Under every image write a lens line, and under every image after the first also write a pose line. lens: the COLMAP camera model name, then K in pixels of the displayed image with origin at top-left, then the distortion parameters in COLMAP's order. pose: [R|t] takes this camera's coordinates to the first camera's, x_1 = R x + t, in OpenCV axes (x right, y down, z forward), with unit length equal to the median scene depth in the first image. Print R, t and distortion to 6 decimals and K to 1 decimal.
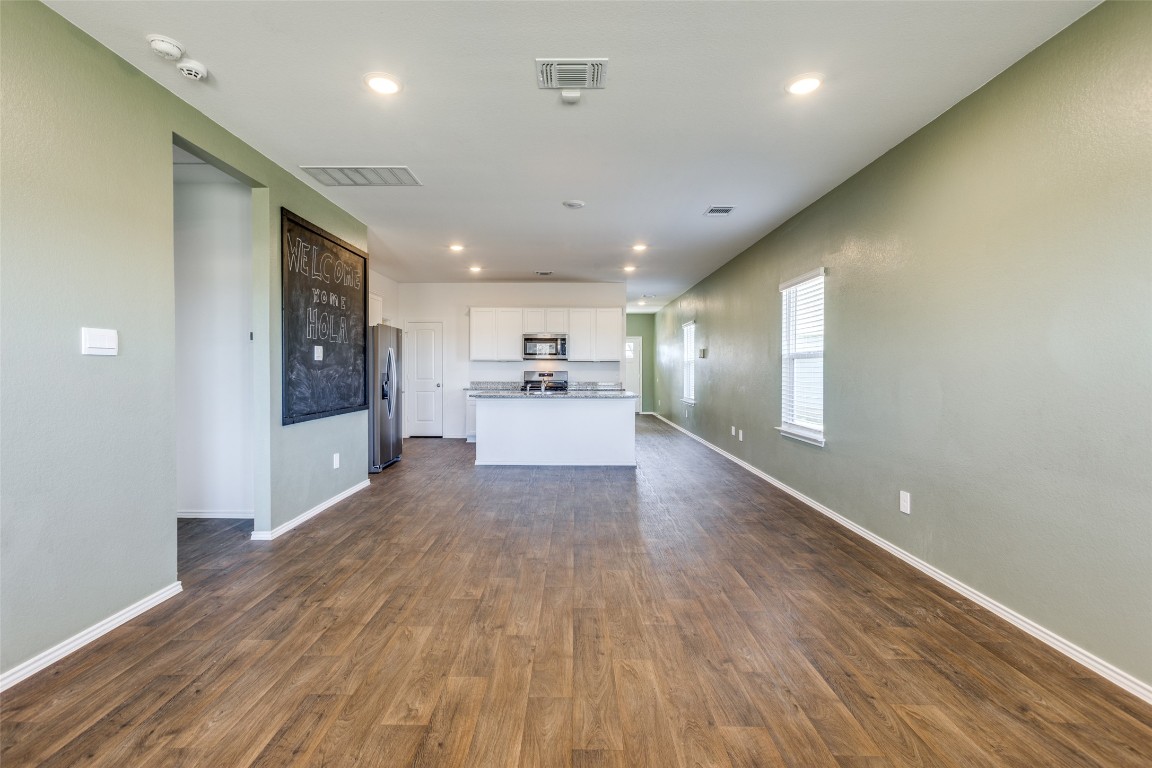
lens RADIAL K [[516.9, 0, 568.1], [0, 516.9, 381.1], [0, 0, 1]] dist [-0.001746, 0.001192]
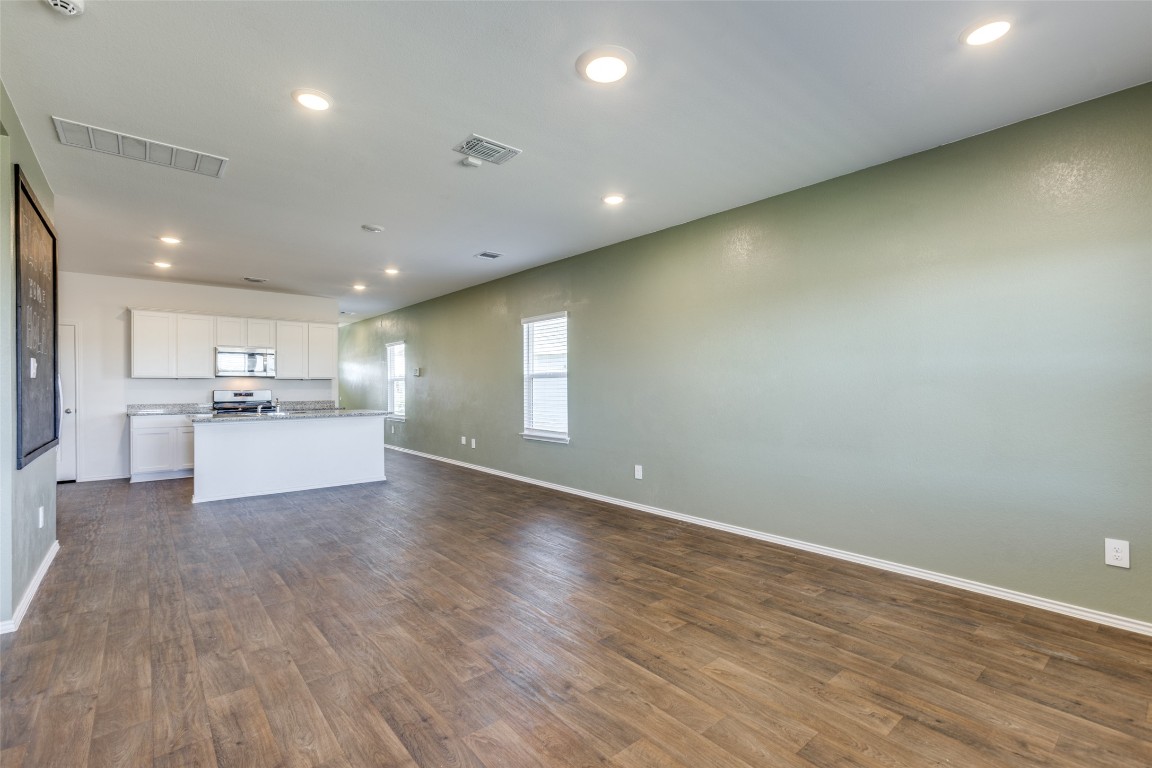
lens RADIAL K [[514.6, 0, 577.2], [0, 514.6, 394.1], [0, 0, 1]] dist [-0.036992, 0.021582]
pose [[0.754076, -0.015588, 0.656602, -0.367971], [0.020600, 0.999788, 0.000077, -0.001979], [-0.656464, 0.013467, 0.754237, -0.033071]]
